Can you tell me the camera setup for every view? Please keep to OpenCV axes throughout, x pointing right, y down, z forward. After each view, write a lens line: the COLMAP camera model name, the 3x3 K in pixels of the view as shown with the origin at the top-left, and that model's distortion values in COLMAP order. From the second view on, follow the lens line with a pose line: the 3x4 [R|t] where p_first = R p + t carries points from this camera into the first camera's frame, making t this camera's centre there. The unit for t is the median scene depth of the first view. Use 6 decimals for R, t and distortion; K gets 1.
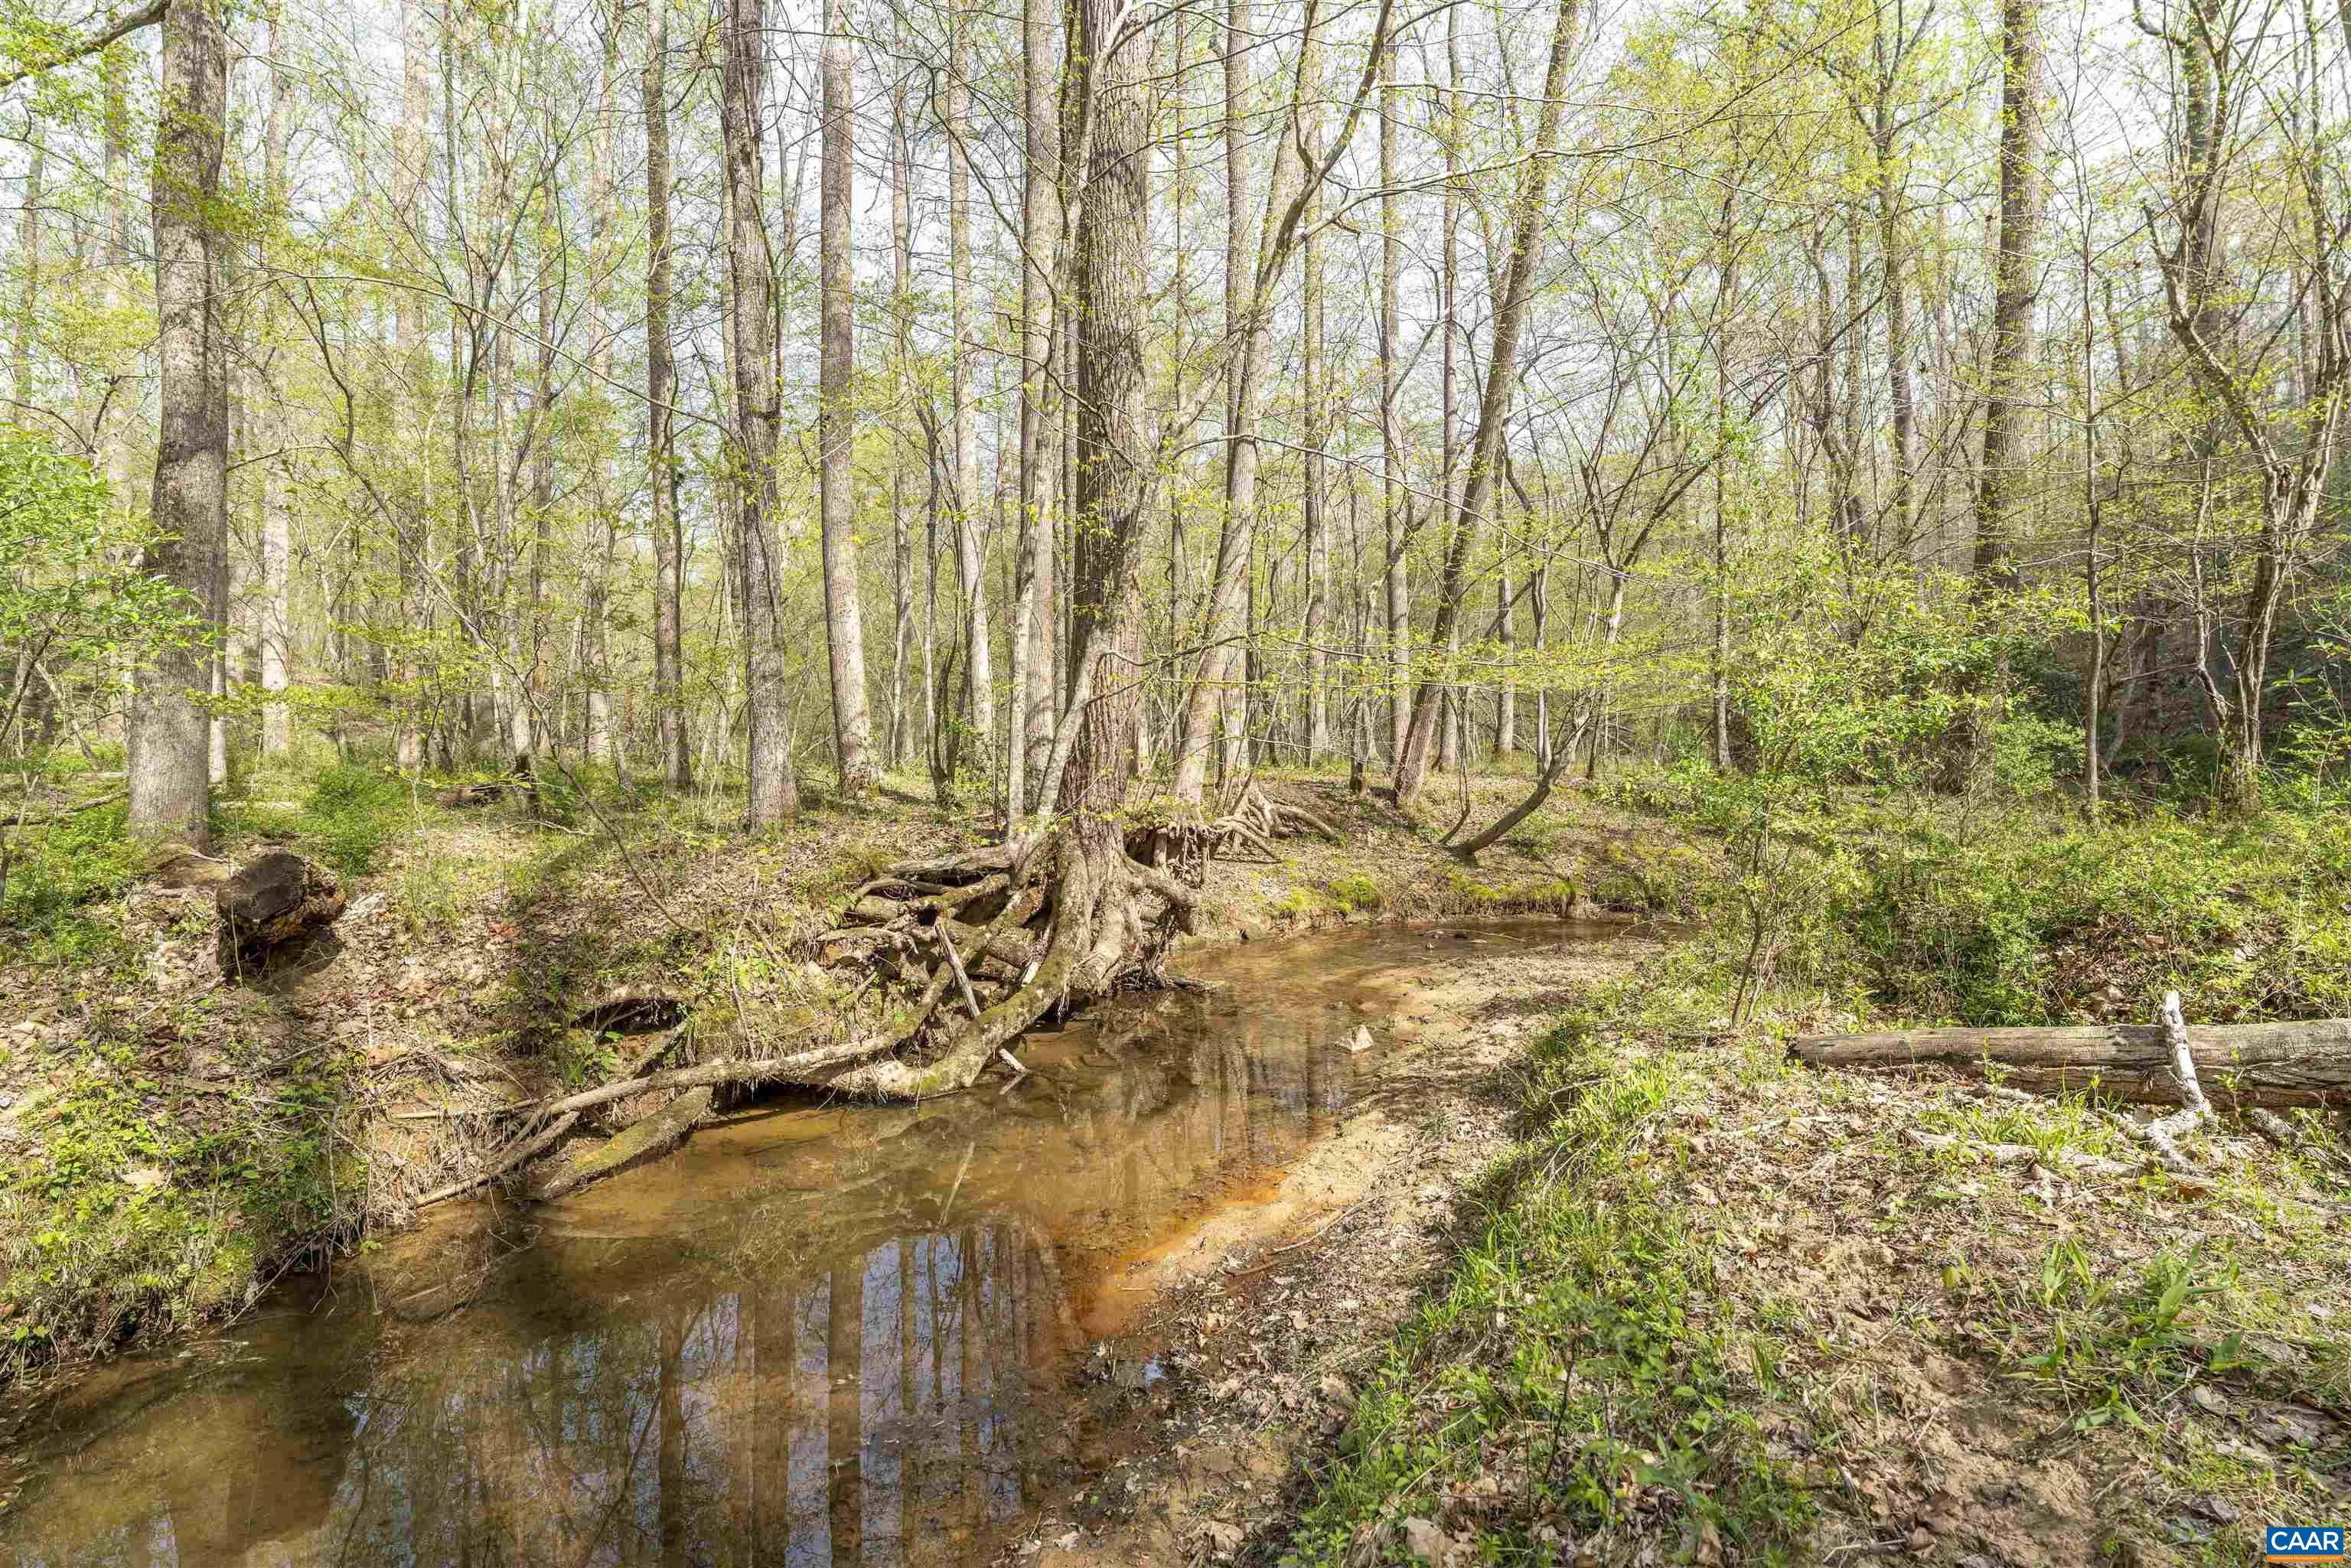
lens RADIAL K [[1155.0, 0, 1173.3], [0, 1155.0, 790.3], [0, 0, 1]] dist [0.002160, 0.000006]
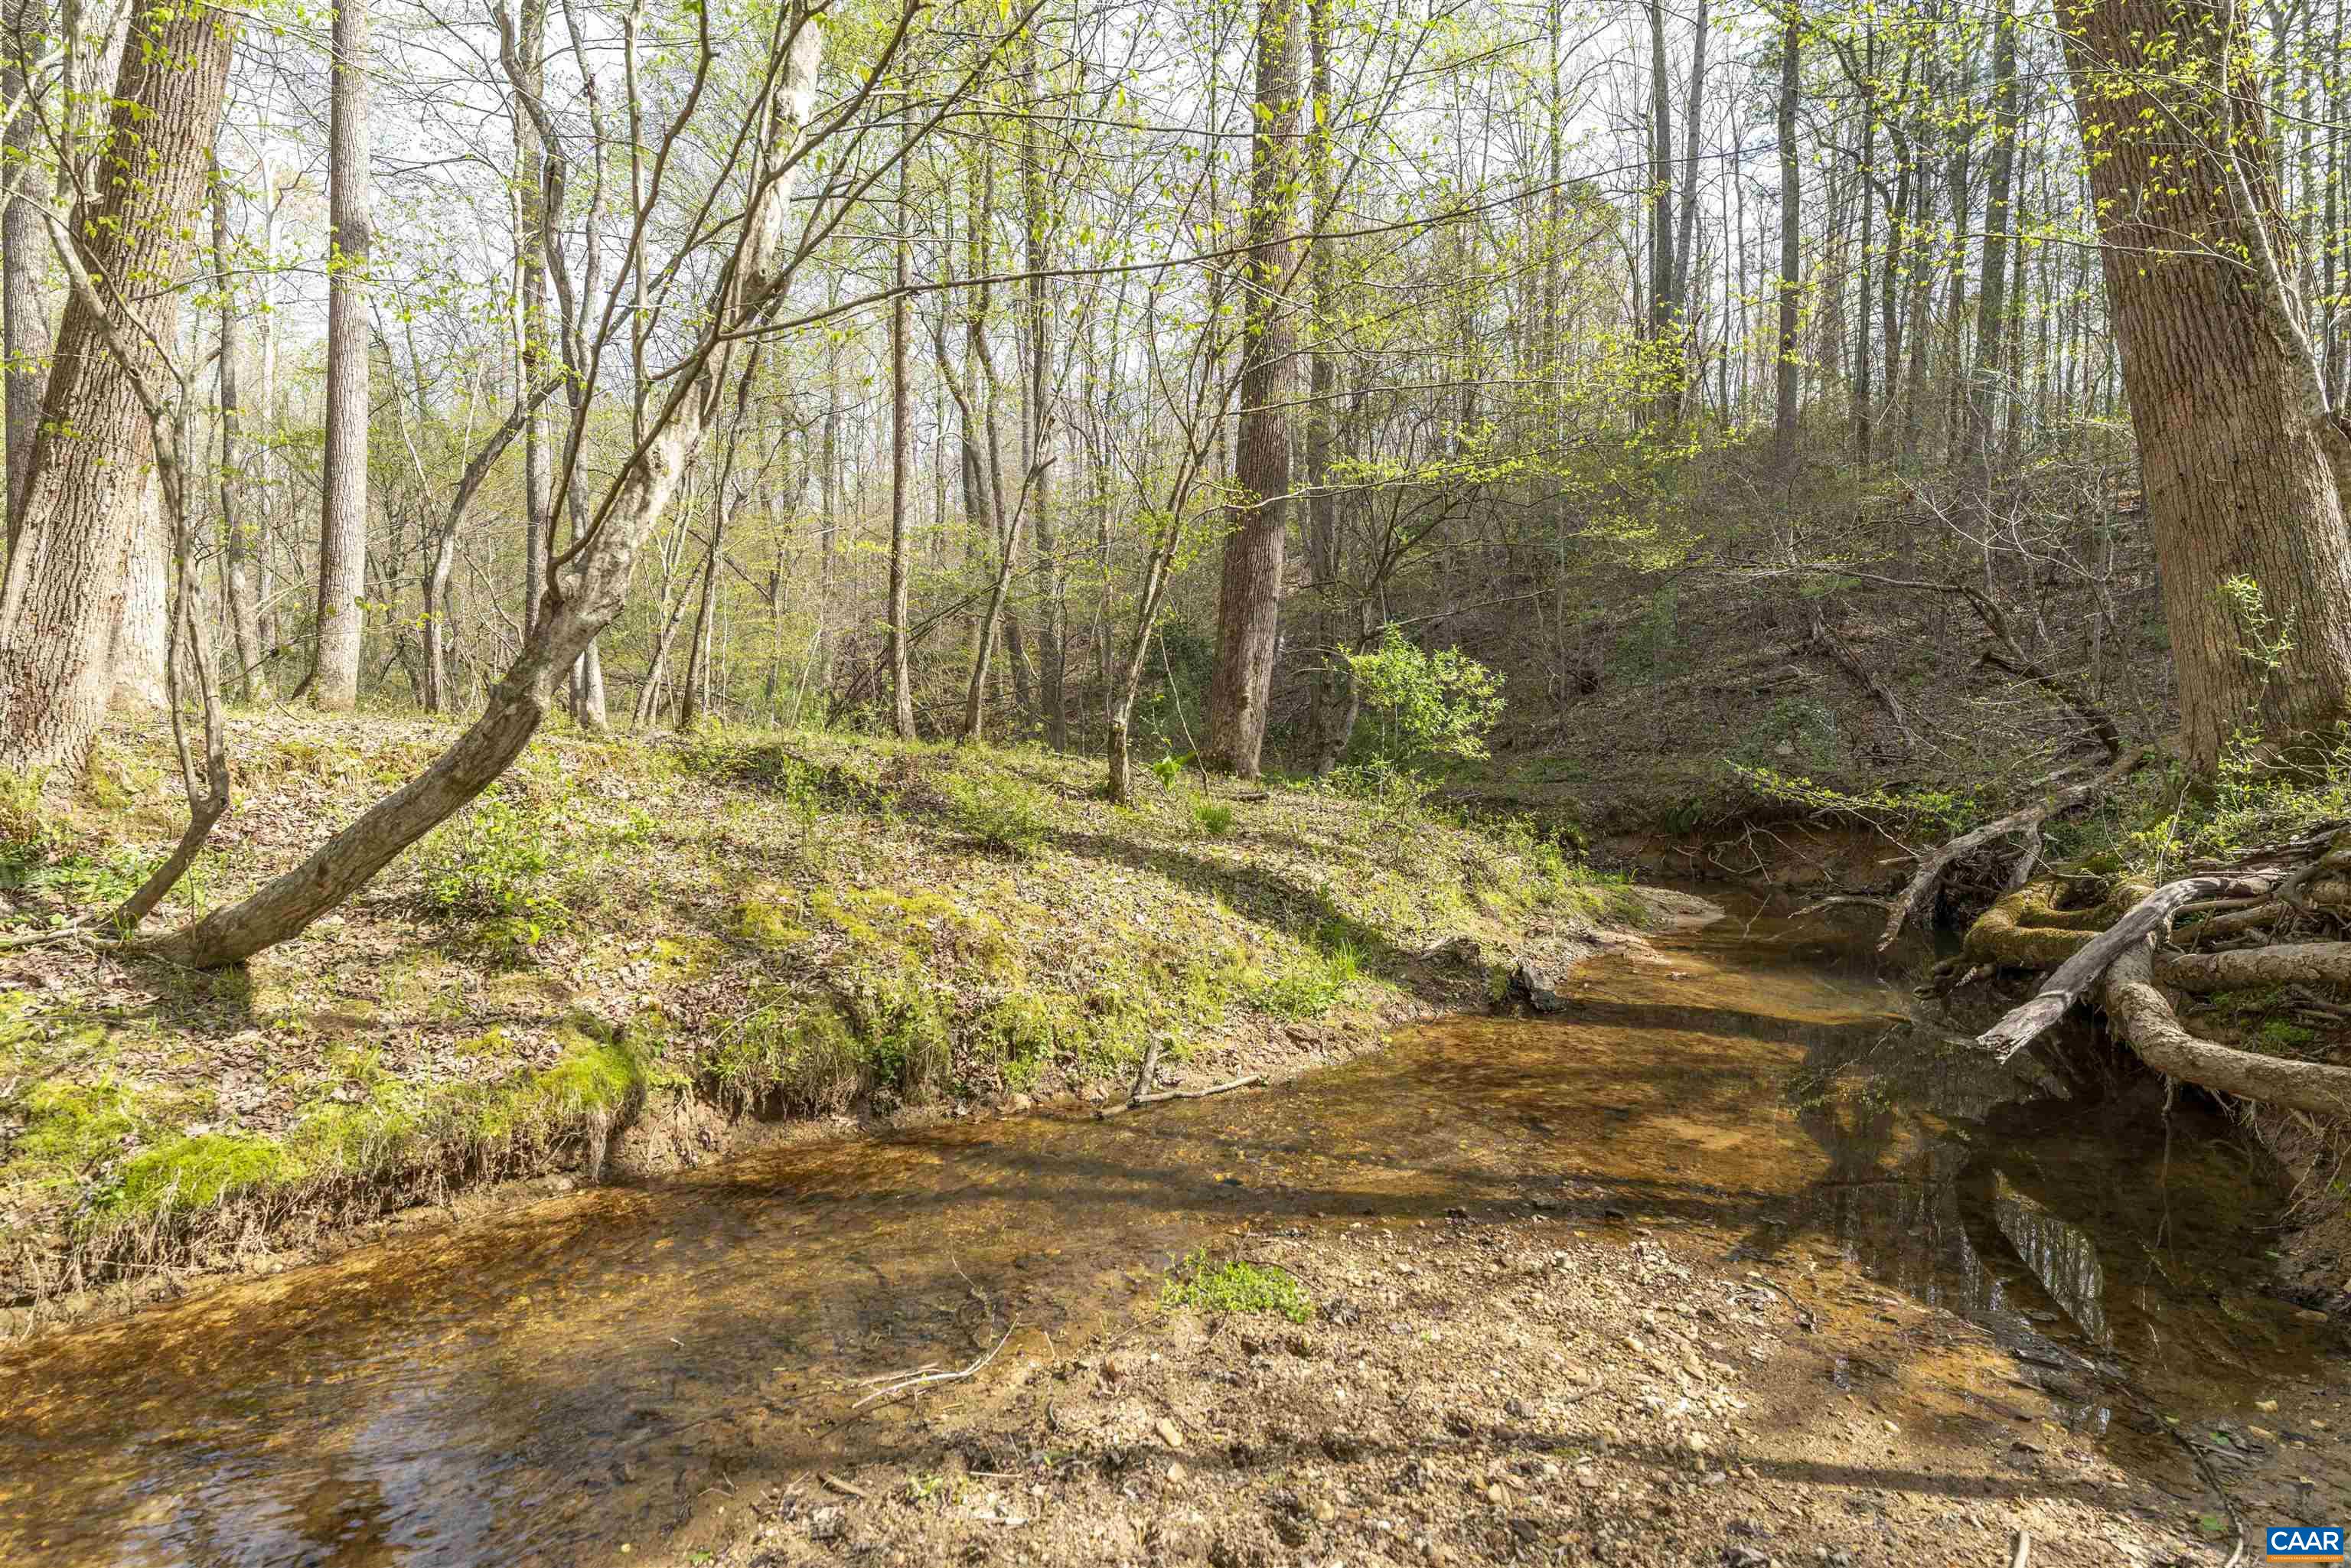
lens RADIAL K [[1155.0, 0, 1173.0], [0, 1155.0, 782.8], [0, 0, 1]] dist [0.002160, 0.000006]
pose [[0.730714, 0.004097, 0.682671, 0.238845], [-0.004075, 0.999990, -0.001640, 0.013151], [-0.682671, -0.001584, 0.730724, 0.675213]]
